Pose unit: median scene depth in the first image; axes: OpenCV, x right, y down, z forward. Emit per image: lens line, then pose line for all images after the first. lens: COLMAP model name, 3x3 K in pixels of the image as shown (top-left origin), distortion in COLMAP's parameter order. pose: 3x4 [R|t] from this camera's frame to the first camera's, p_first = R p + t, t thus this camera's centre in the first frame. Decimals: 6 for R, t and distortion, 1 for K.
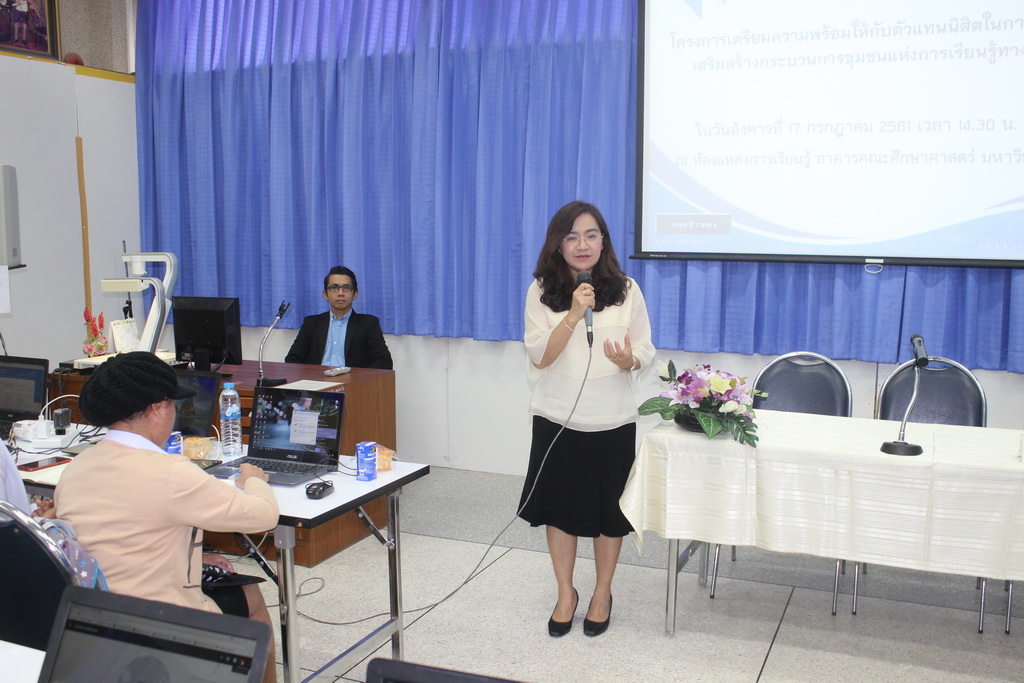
lens RADIAL K [[951.0, 0, 500.8], [0, 951.0, 327.4], [0, 0, 1]] dist [-0.087217, 0.000000]
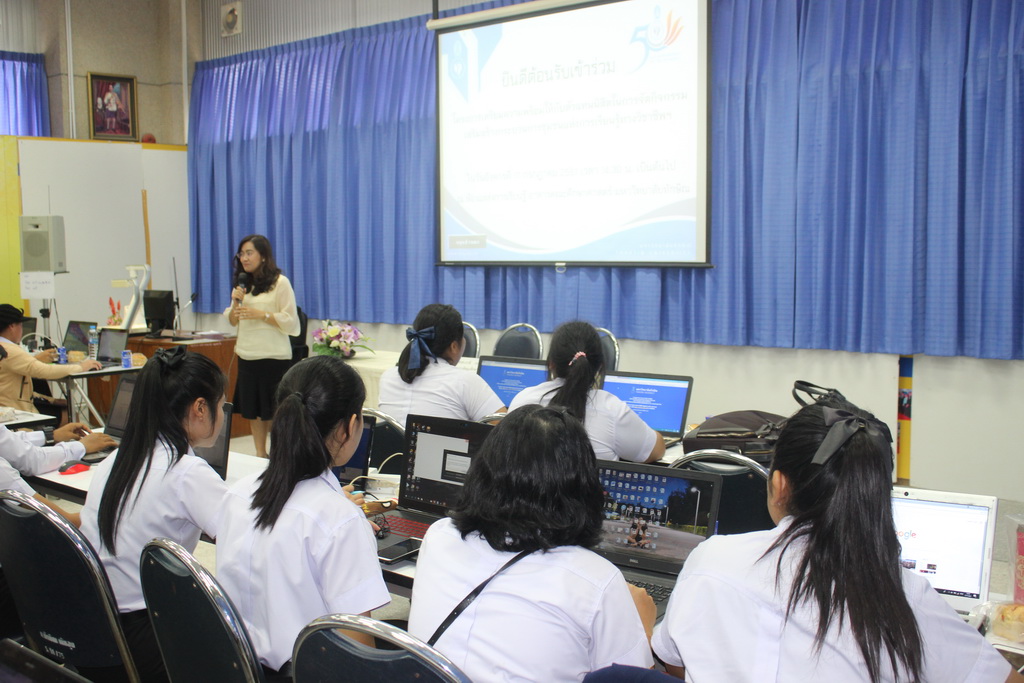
lens RADIAL K [[1067.3, 0, 492.9], [0, 1067.3, 341.0], [0, 0, 1]] dist [-0.072243, 0.000000]
pose [[0.947168, 0.012736, -0.320485, 0.686365], [-0.014231, 0.999896, -0.002323, 0.043438], [0.320422, 0.006761, 0.947251, -0.496946]]
